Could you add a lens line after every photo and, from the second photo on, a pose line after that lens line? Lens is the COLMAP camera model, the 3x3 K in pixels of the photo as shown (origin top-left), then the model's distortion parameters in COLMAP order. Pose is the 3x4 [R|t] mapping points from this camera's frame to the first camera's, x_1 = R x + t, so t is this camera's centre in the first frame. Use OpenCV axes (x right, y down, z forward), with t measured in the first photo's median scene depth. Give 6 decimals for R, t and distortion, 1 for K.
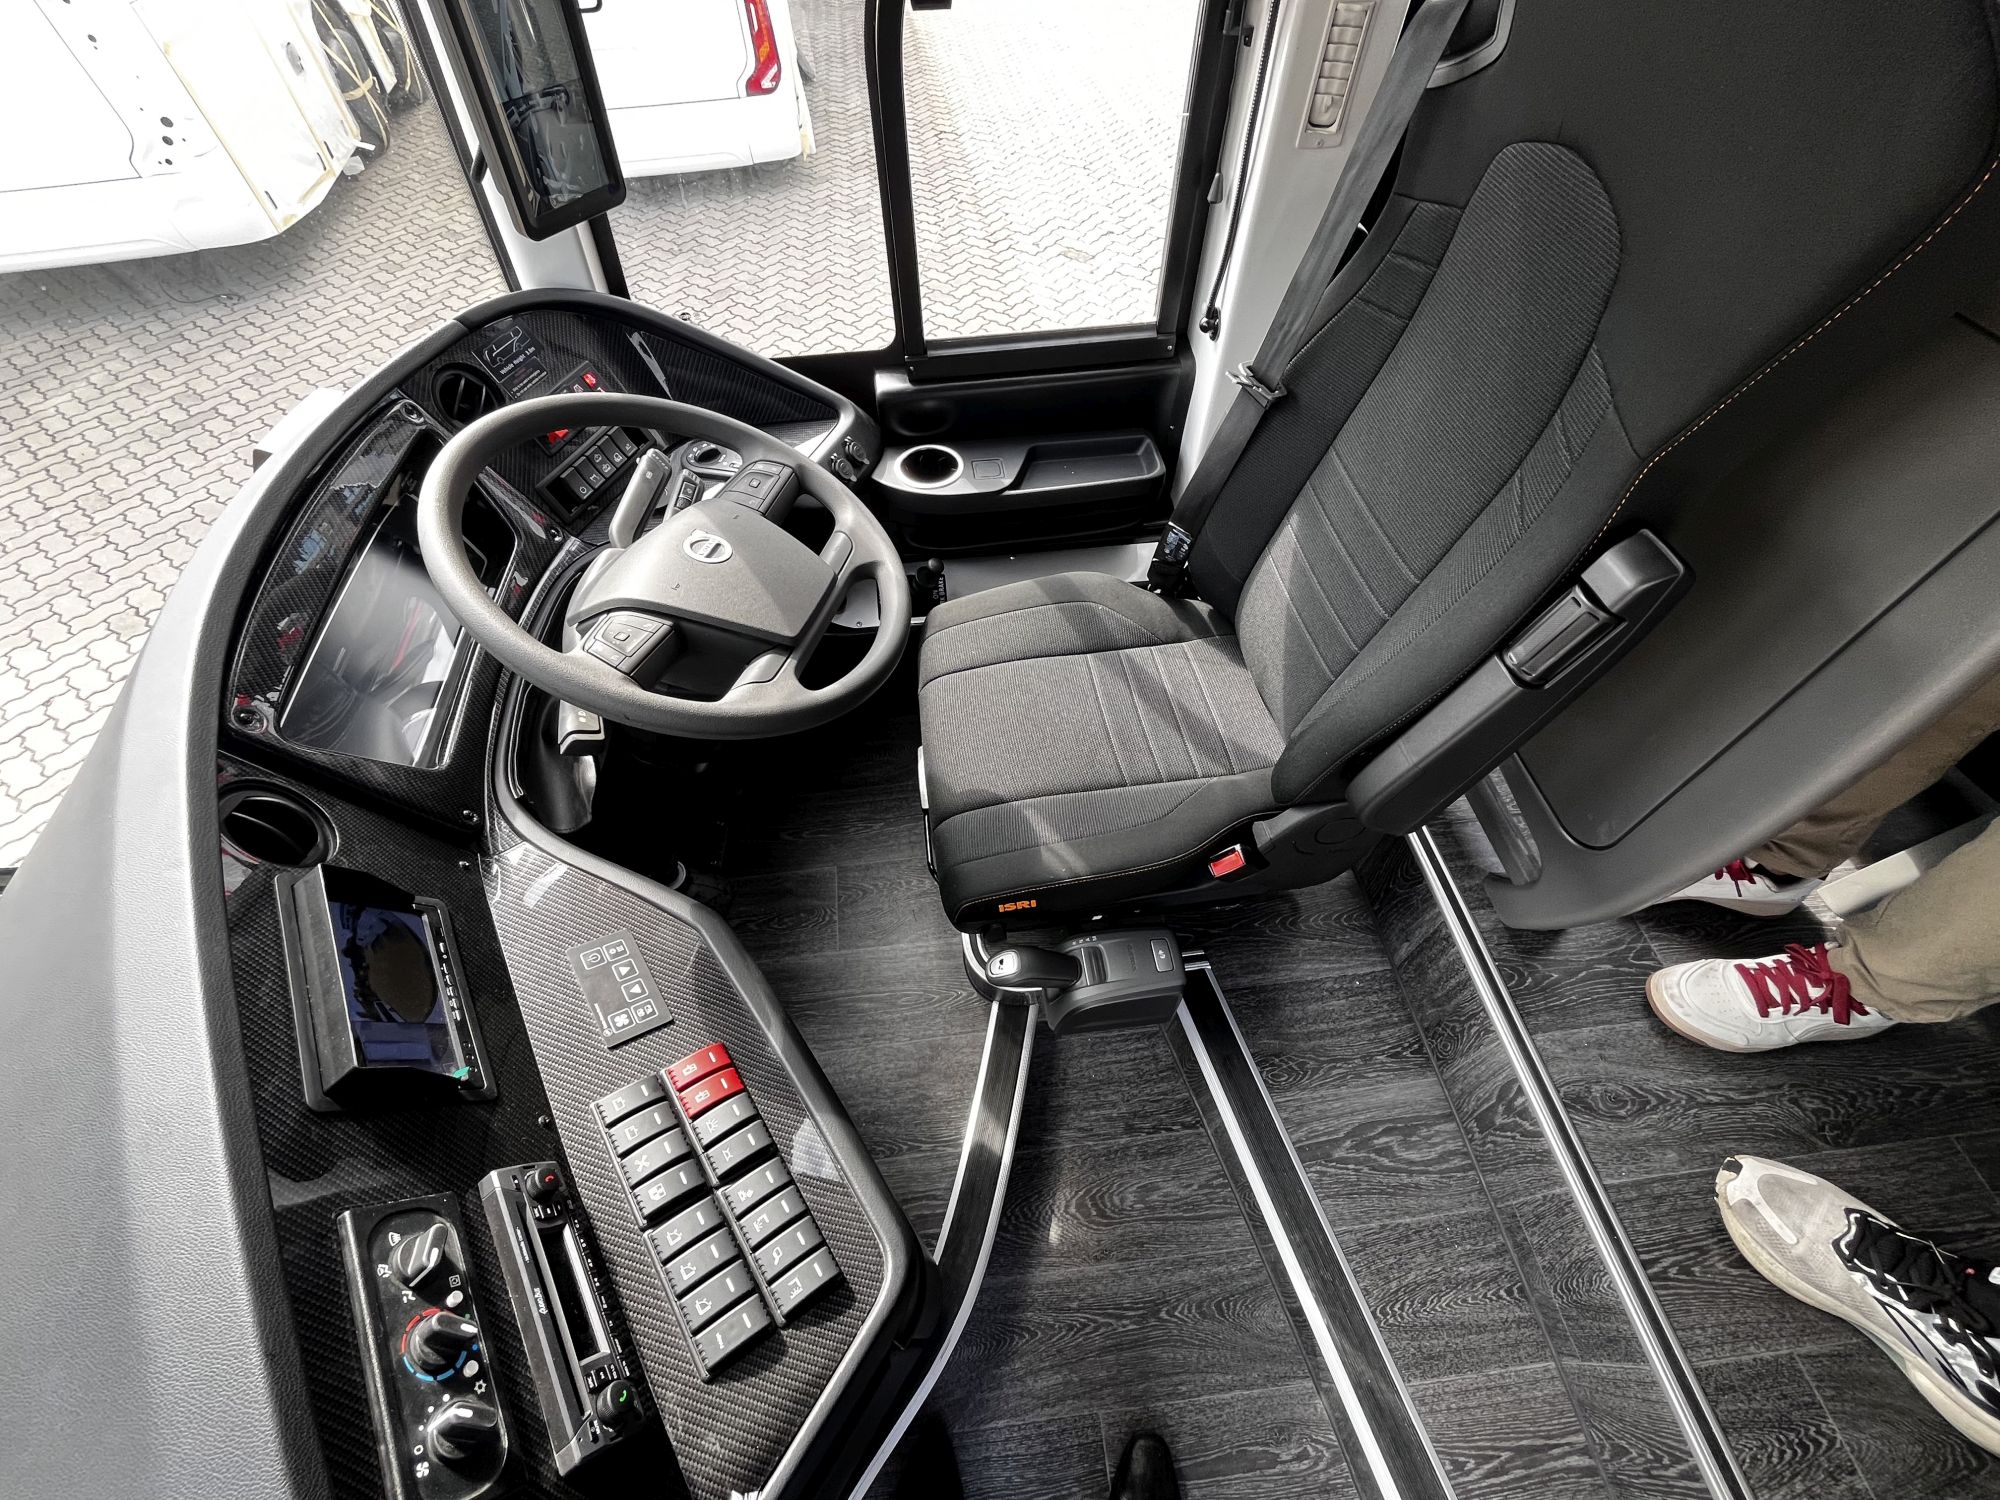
lens RADIAL K [[797.4, 0, 1000.0], [0, 797.4, 750.0], [0, 0, 1]] dist [-0.007938, -0.000456]
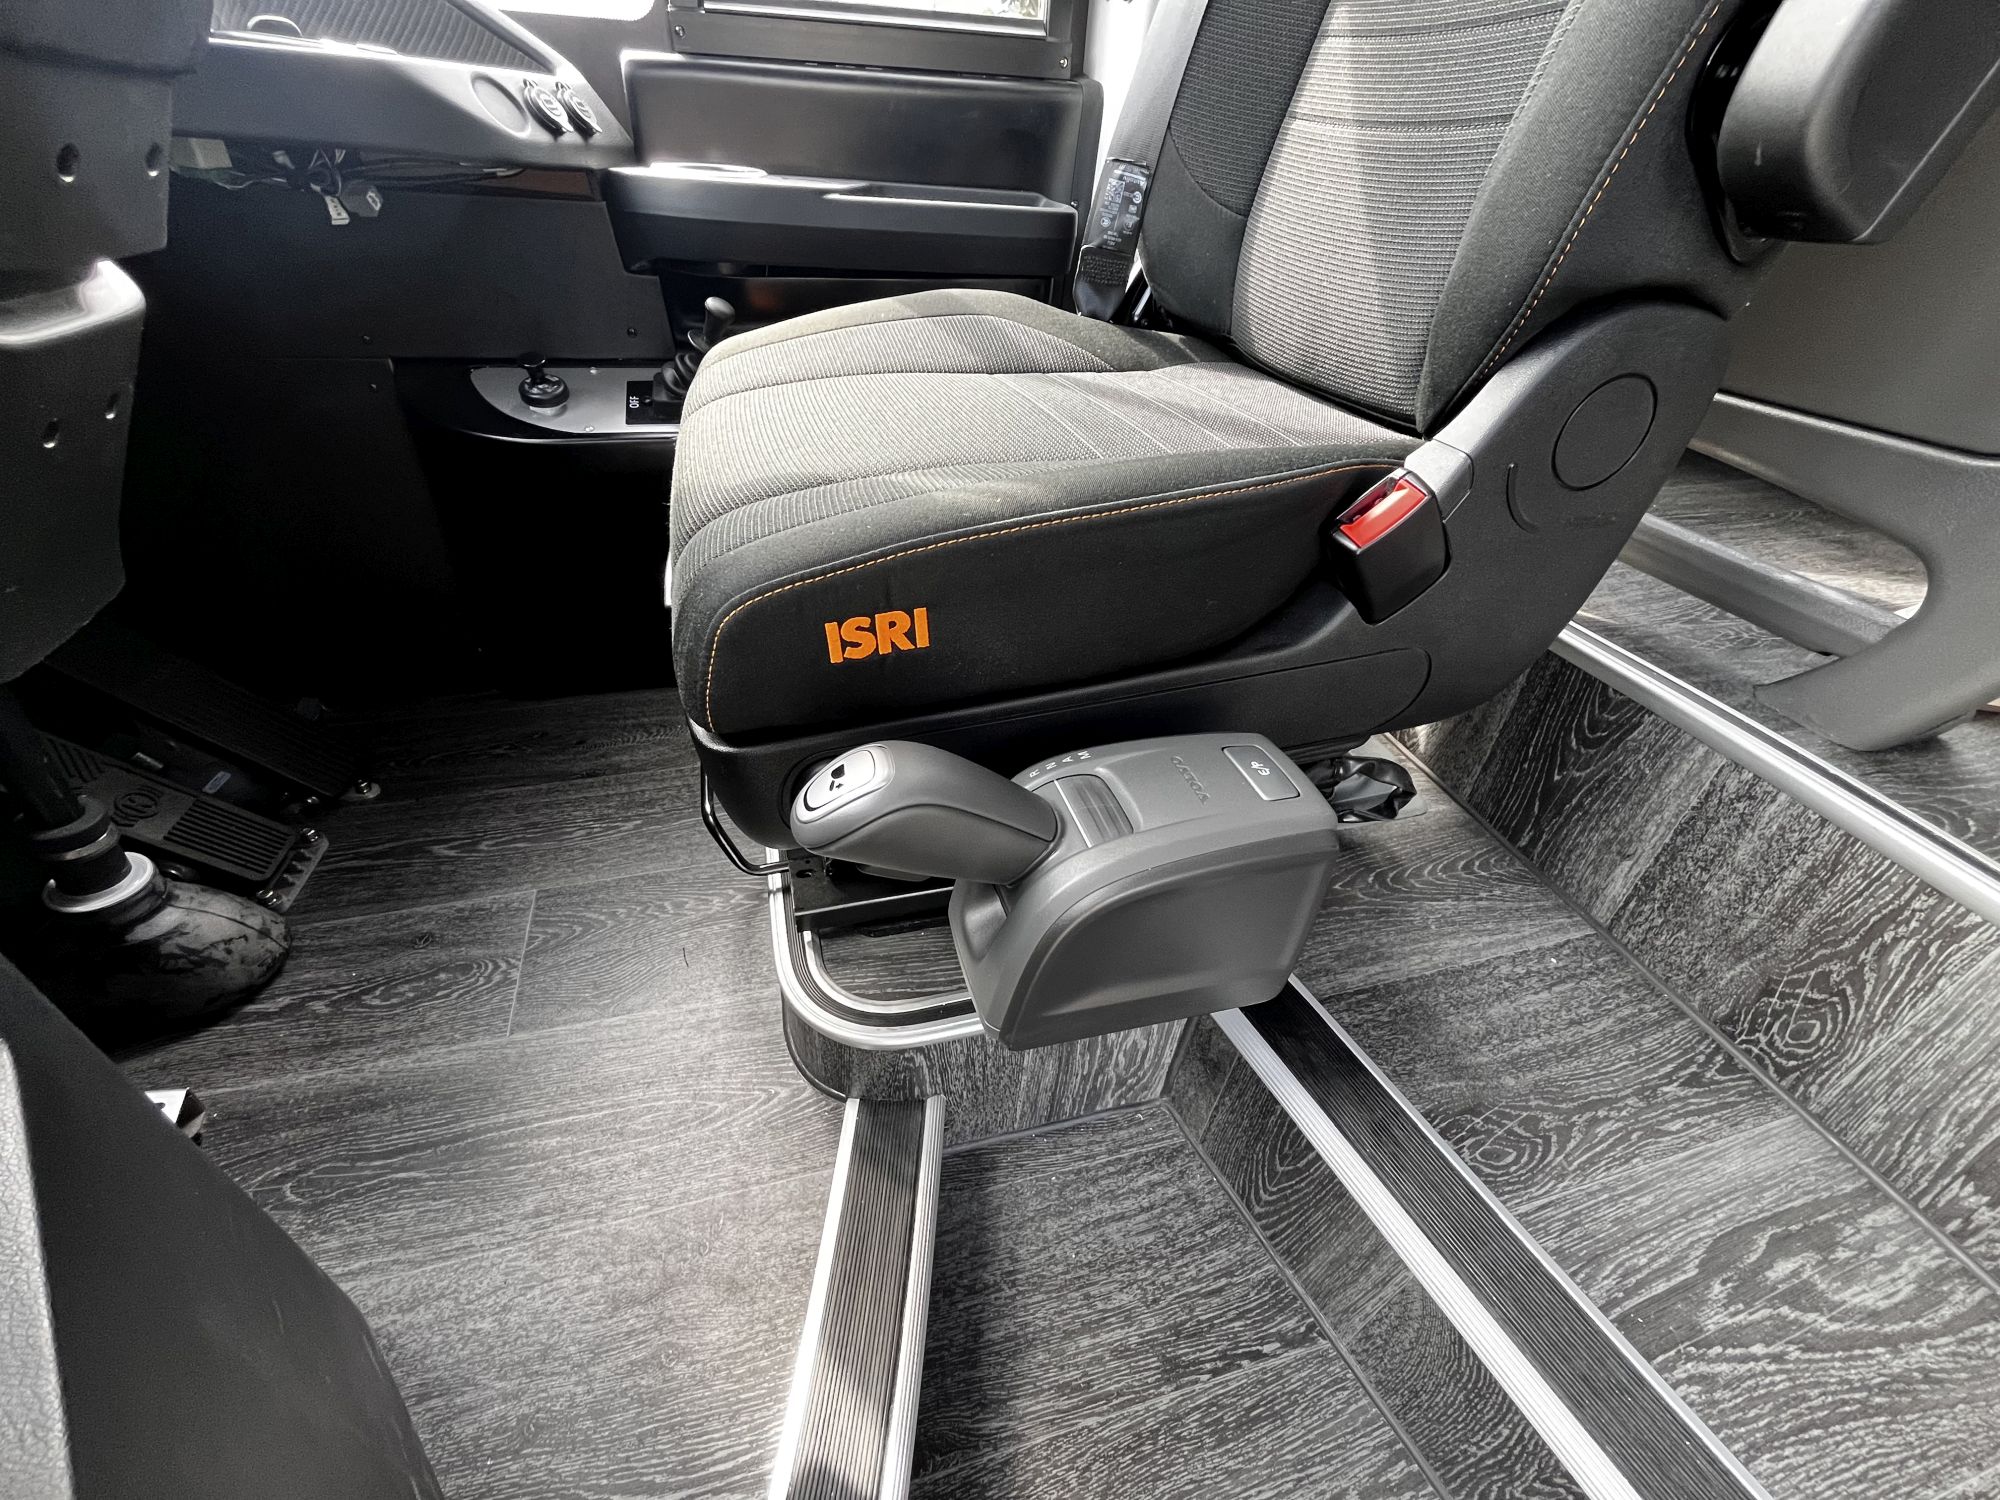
lens RADIAL K [[802.6, 0, 995.8], [0, 802.6, 754.3], [0, 0, 1]] dist [-0.007398, 0.001480]
pose [[0.985599, -0.043675, 0.163362, 0.009769], [0.089217, 0.954976, -0.282952, 0.276528], [-0.143649, 0.293452, 0.945119, 0.512929]]
